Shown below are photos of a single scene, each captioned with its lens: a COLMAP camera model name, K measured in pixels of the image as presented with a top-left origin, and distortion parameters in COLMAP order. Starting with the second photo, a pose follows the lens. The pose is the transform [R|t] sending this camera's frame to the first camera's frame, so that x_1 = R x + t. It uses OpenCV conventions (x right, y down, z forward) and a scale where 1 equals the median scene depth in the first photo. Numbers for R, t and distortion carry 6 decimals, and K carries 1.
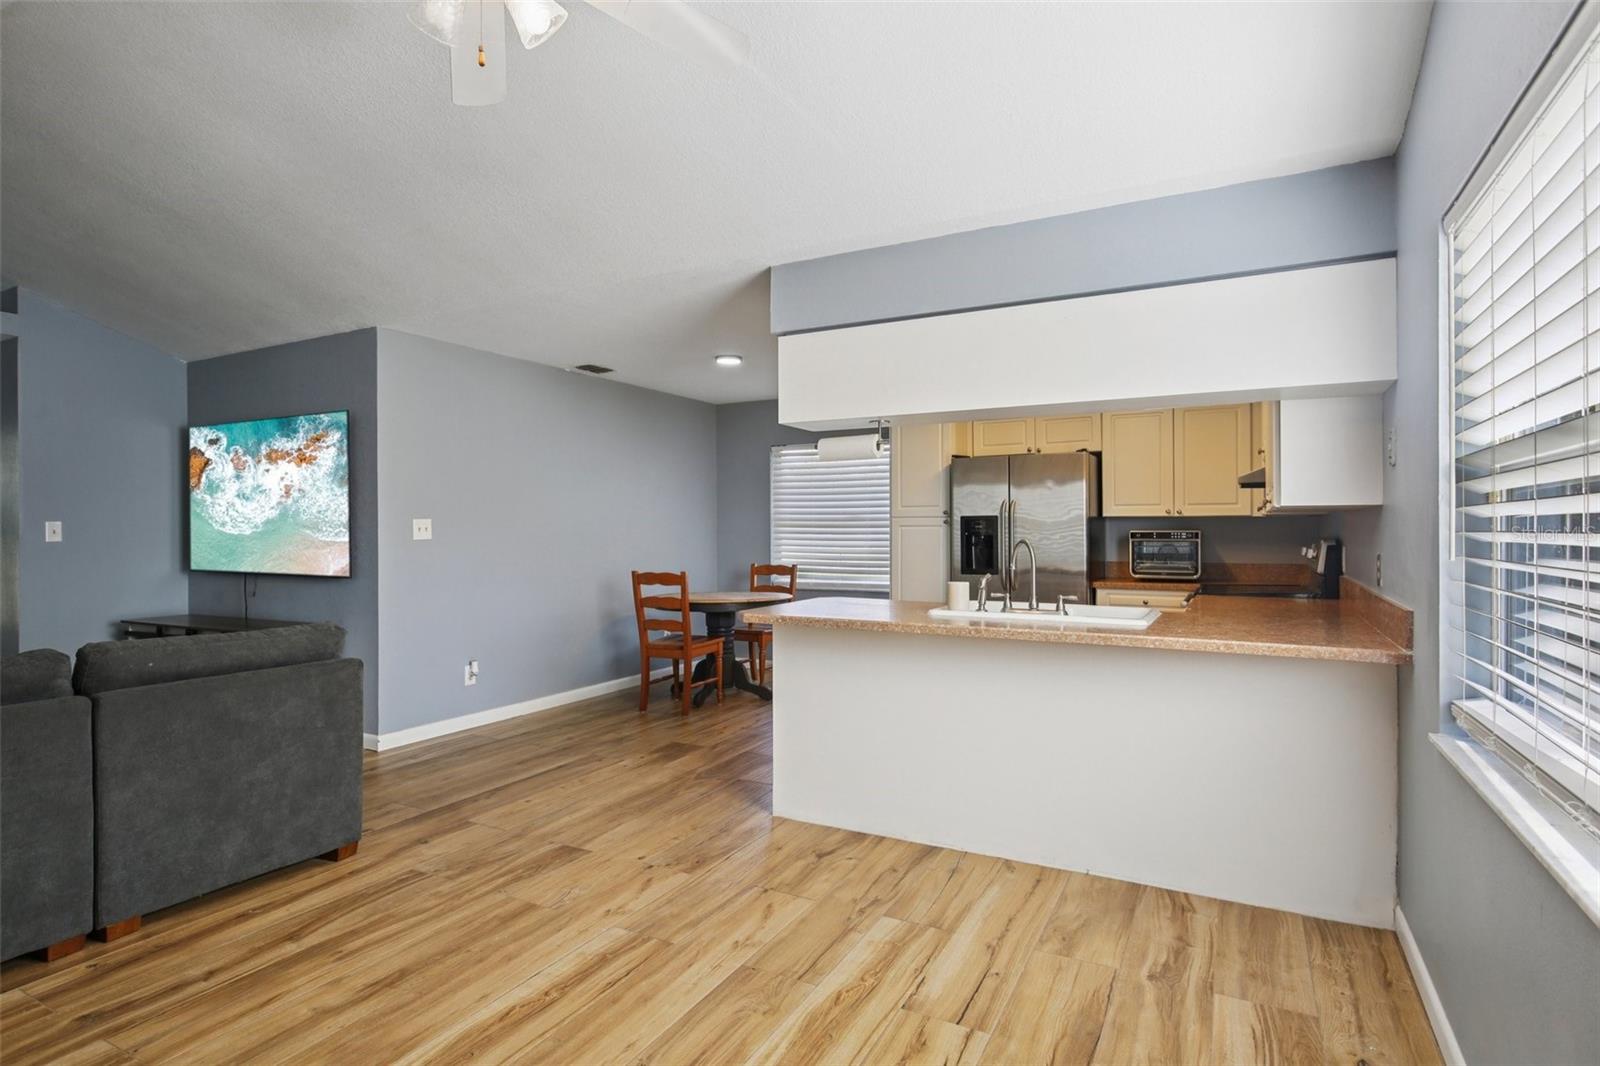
lens RADIAL K [[830.9, 0, 792.3], [0, 830.9, 521.5], [0, 0, 1]] dist [0.003776, -0.001817]
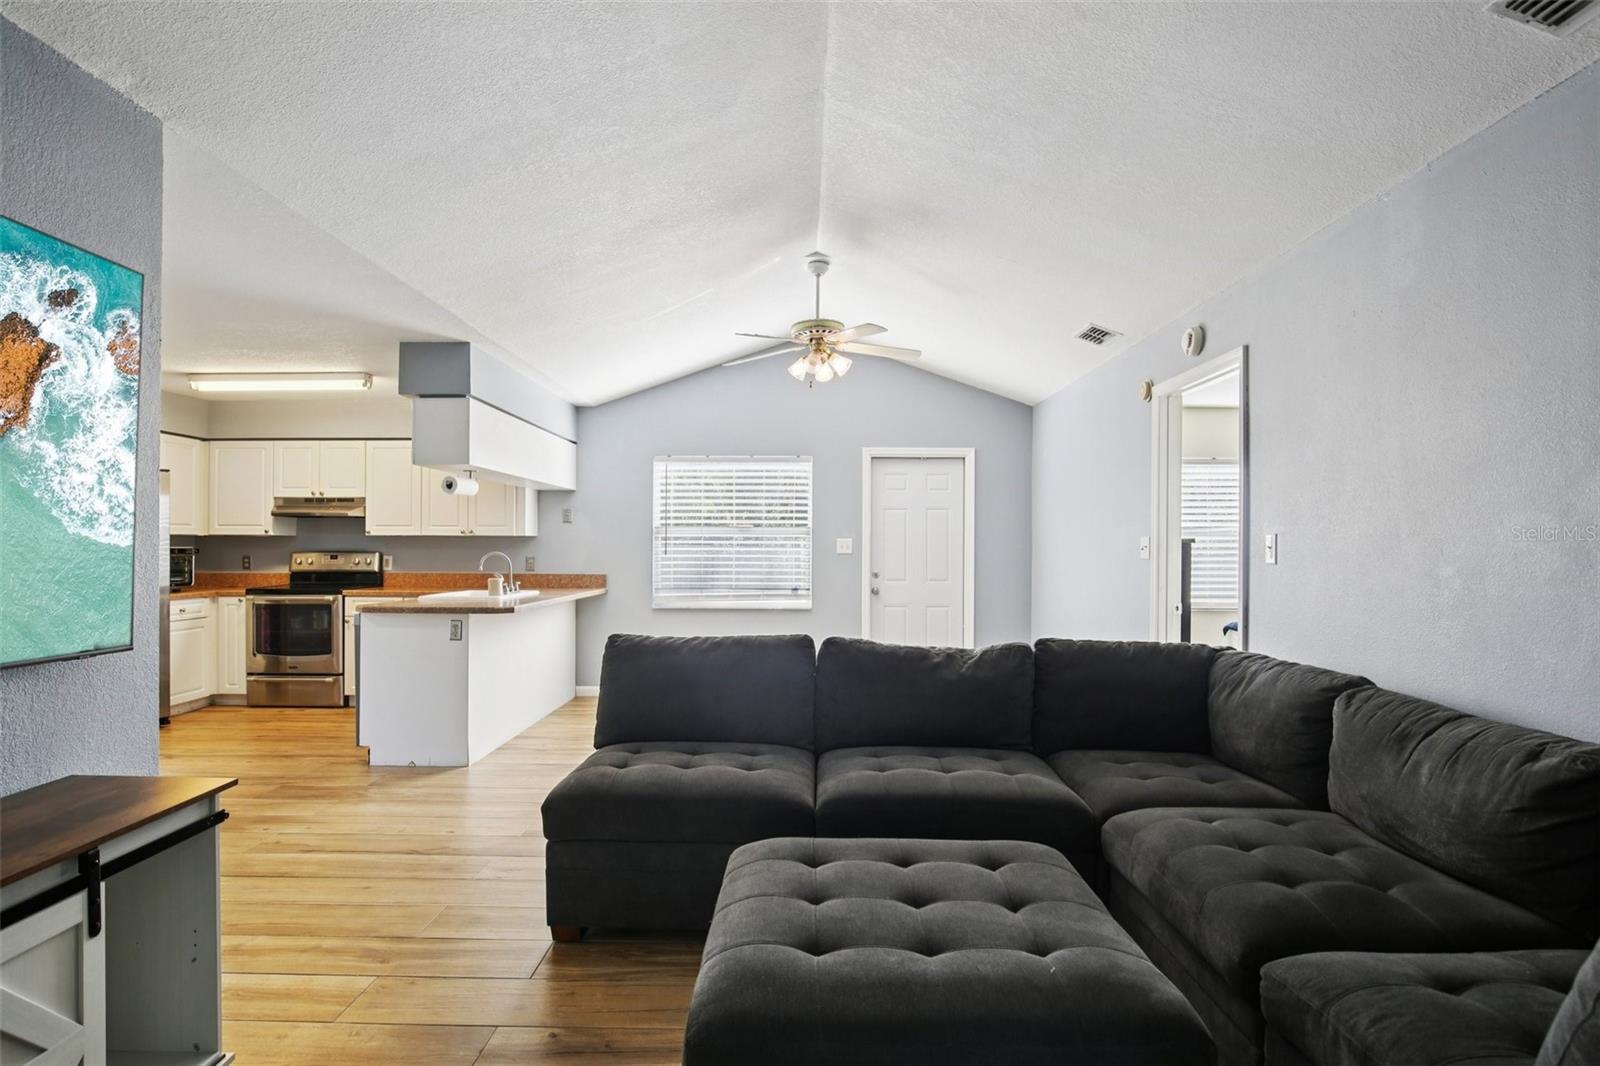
lens RADIAL K [[830.9, 0, 772.1], [0, 830.9, 537.5], [0, 0, 1]] dist [0.003776, -0.001817]
pose [[-0.437761, 0.007877, 0.899057, -1.683858], [-0.011075, 0.999839, -0.014153, 0.009532], [-0.899023, -0.016153, -0.437603, 1.369664]]
